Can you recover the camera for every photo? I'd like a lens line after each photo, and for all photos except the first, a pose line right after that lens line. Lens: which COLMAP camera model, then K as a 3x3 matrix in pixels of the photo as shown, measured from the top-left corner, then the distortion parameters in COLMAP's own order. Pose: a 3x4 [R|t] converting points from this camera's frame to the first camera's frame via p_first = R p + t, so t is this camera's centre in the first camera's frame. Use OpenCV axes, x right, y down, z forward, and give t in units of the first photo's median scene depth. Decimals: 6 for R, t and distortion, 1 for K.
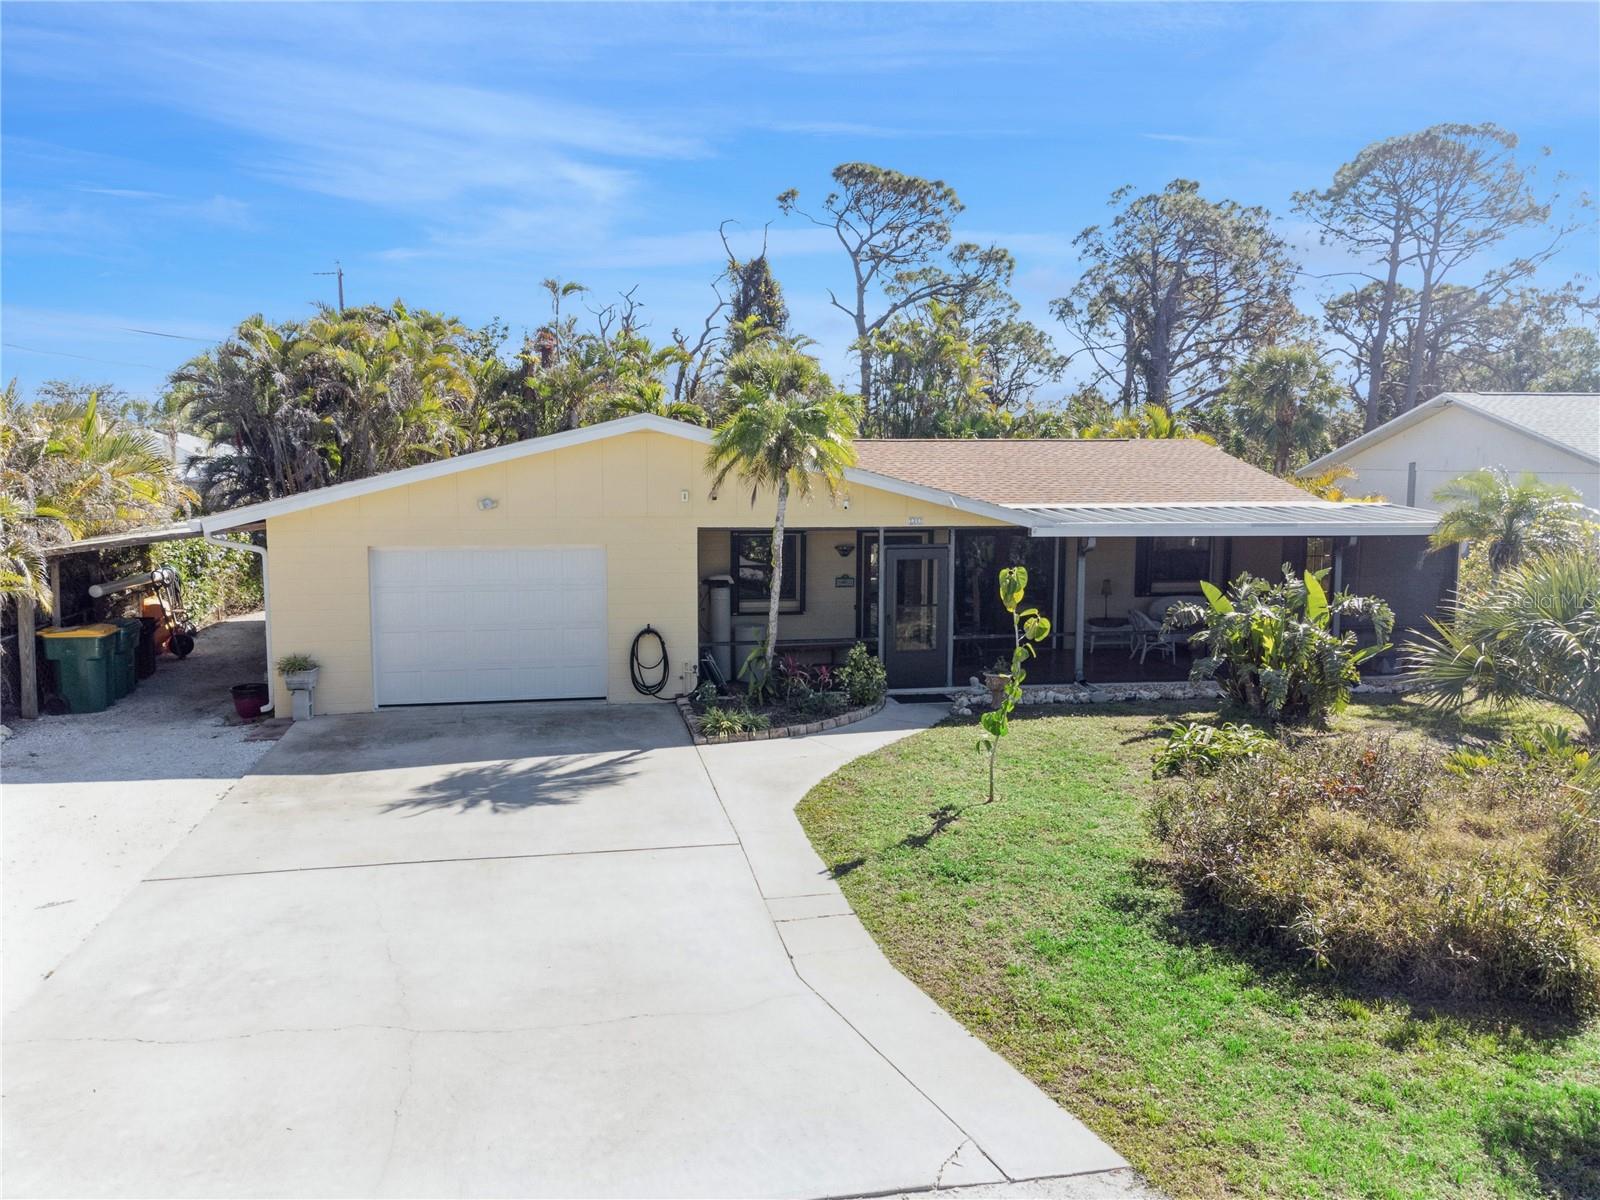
lens RADIAL K [[1179.8, 0, 800.0], [0, 1179.8, 600.0], [0, 0, 1]] dist [0.000999, -0.000170]
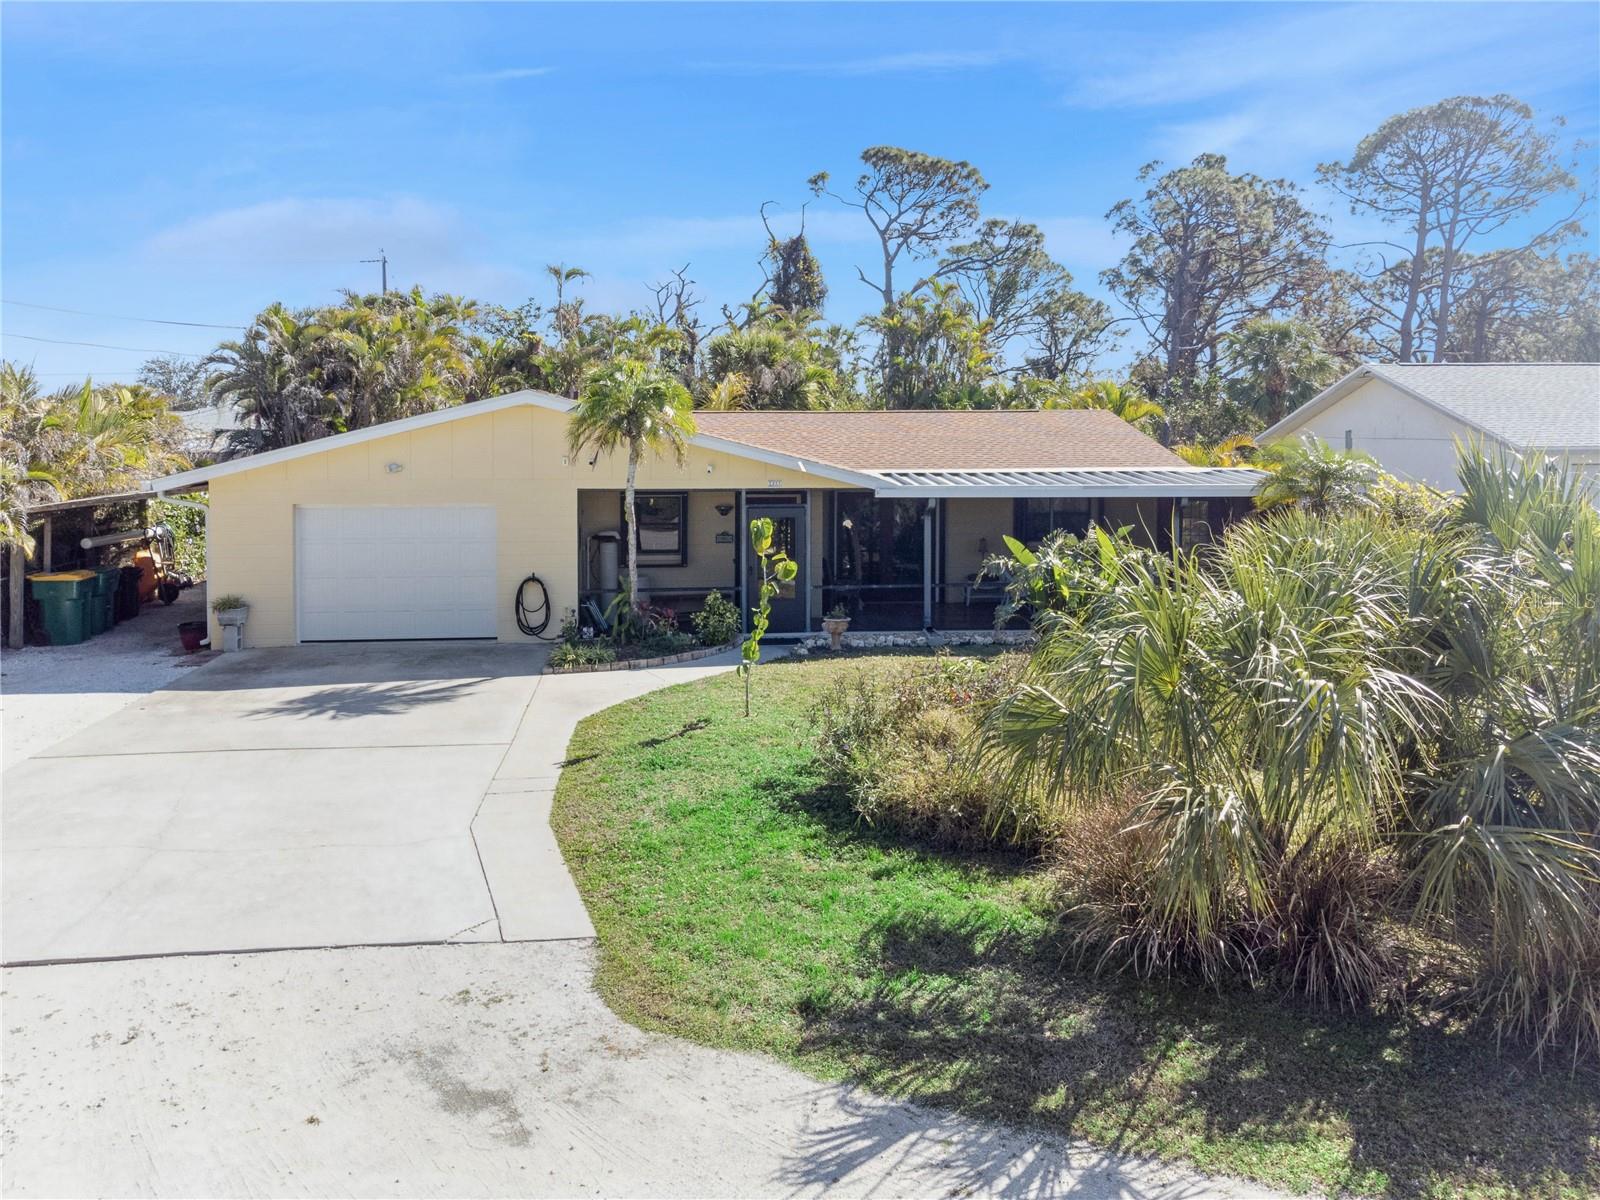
lens RADIAL K [[1207.1, 0, 798.6], [0, 1207.1, 482.5], [0, 0, 1]] dist [0.000047, -0.003584]
pose [[0.996497, -0.000711, -0.083624, 0.134371], [-0.005589, 0.997162, -0.075079, 0.011565], [0.083440, 0.075284, 0.993665, -0.088669]]
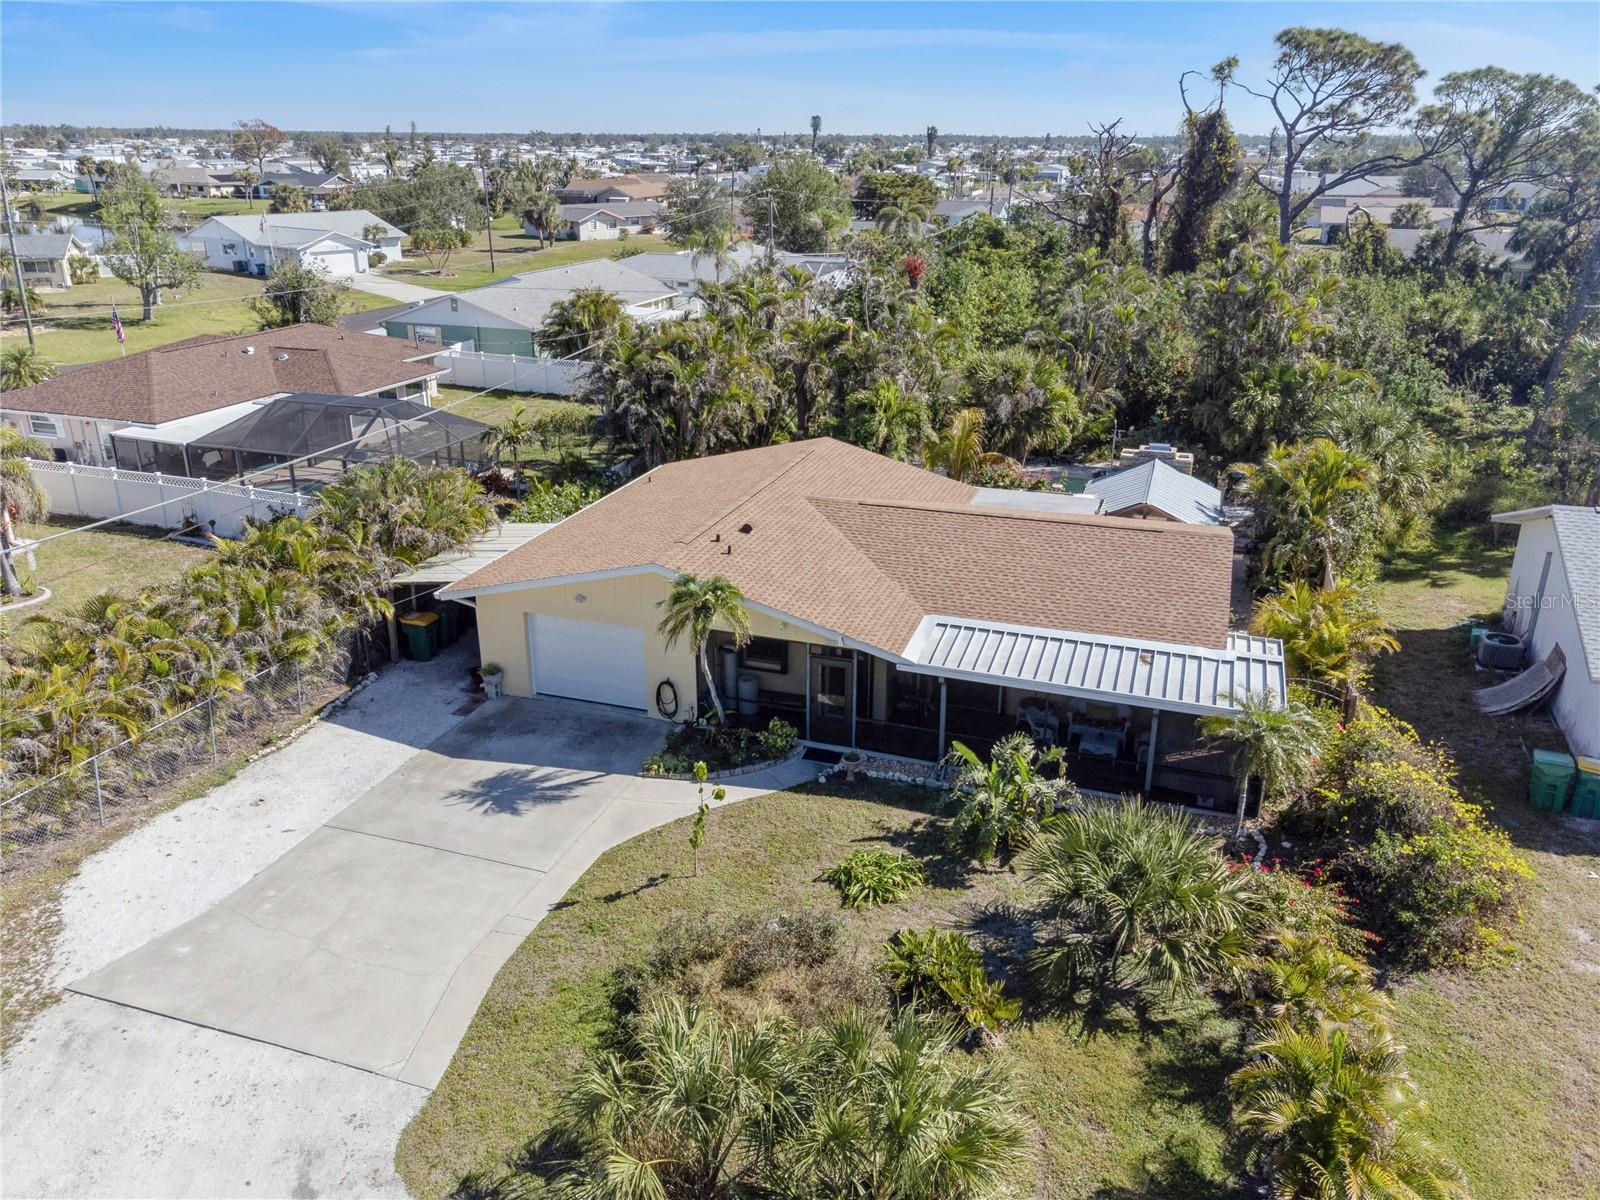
lens RADIAL K [[1141.9, 0, 800.0], [0, 1141.9, 600.0], [0, 0, 1]] dist [-0.000125, -0.000330]
pose [[0.866967, 0.179340, -0.464979, 0.446073], [-0.061682, 0.964448, 0.256974, -0.299688], [0.494533, -0.194107, 0.847207, -0.139114]]
